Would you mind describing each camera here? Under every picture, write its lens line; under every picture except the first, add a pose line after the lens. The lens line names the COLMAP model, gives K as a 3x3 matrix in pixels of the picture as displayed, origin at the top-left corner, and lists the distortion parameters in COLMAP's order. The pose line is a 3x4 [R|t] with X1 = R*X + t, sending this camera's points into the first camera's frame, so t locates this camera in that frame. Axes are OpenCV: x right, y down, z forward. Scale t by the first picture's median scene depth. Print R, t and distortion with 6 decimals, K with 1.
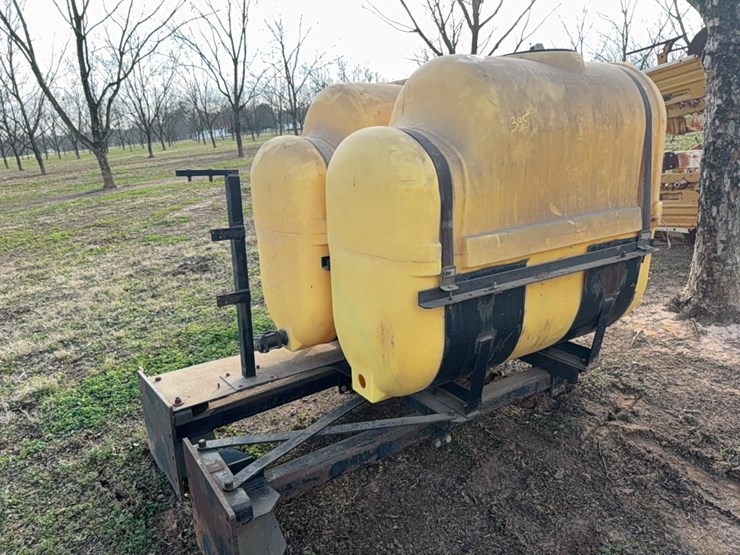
lens RADIAL K [[529.2, 0, 370.3], [0, 529.2, 277.5], [0, 0, 1]] dist [0.014074, -0.028736]
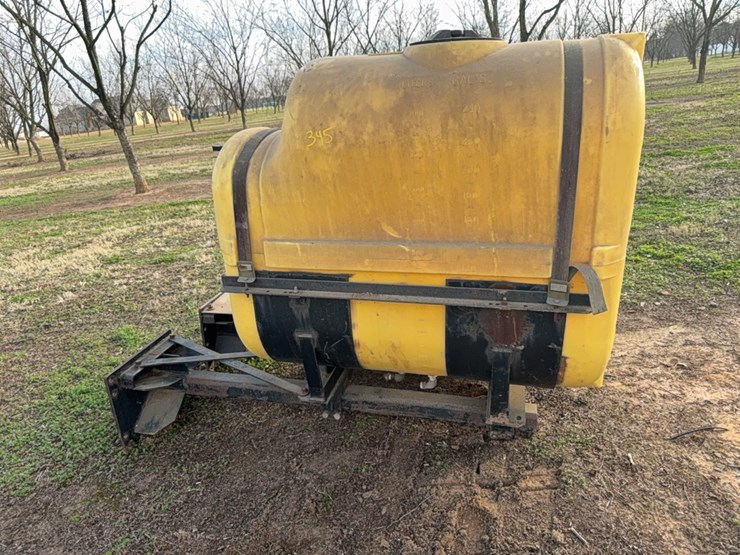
lens RADIAL K [[529.2, 0, 368.8], [0, 529.2, 276.8], [0, 0, 1]] dist [0.014074, -0.028736]
pose [[0.666757, 0.262073, -0.697676, 0.894332], [-0.162320, 0.964726, 0.207260, -0.212705], [0.727384, -0.024945, 0.685778, 0.318967]]
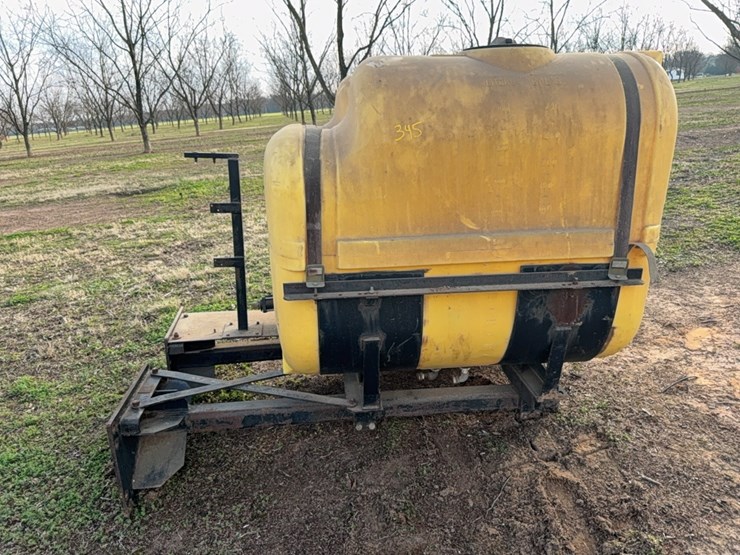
lens RADIAL K [[529.2, 0, 369.8], [0, 529.2, 277.2], [0, 0, 1]] dist [0.014074, -0.028736]
pose [[0.886310, 0.166305, -0.432200, 0.561366], [-0.135407, 0.985571, 0.101558, -0.094691], [0.442853, -0.031489, 0.896041, 0.070695]]
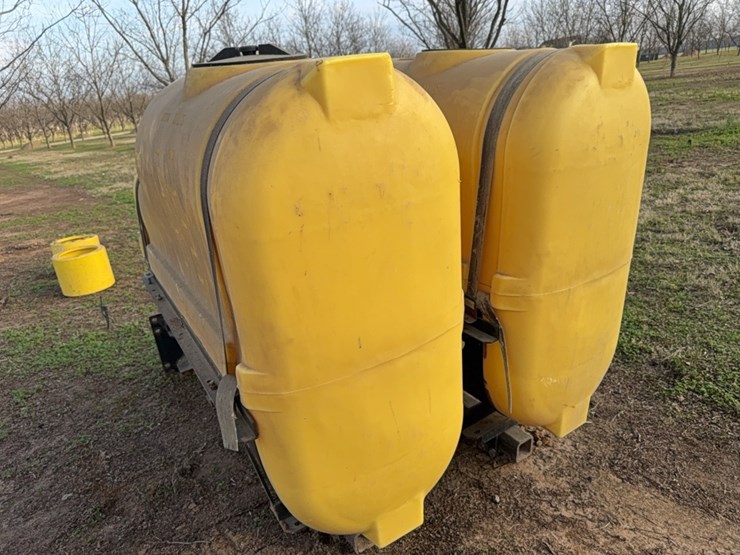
lens RADIAL K [[529.2, 0, 369.2], [0, 529.2, 280.5], [0, 0, 1]] dist [0.014074, -0.028736]
pose [[-0.031153, 0.433363, -0.900681, 1.020066], [-0.174010, 0.885006, 0.431839, -0.483674], [0.984251, 0.170181, 0.047839, 1.153407]]
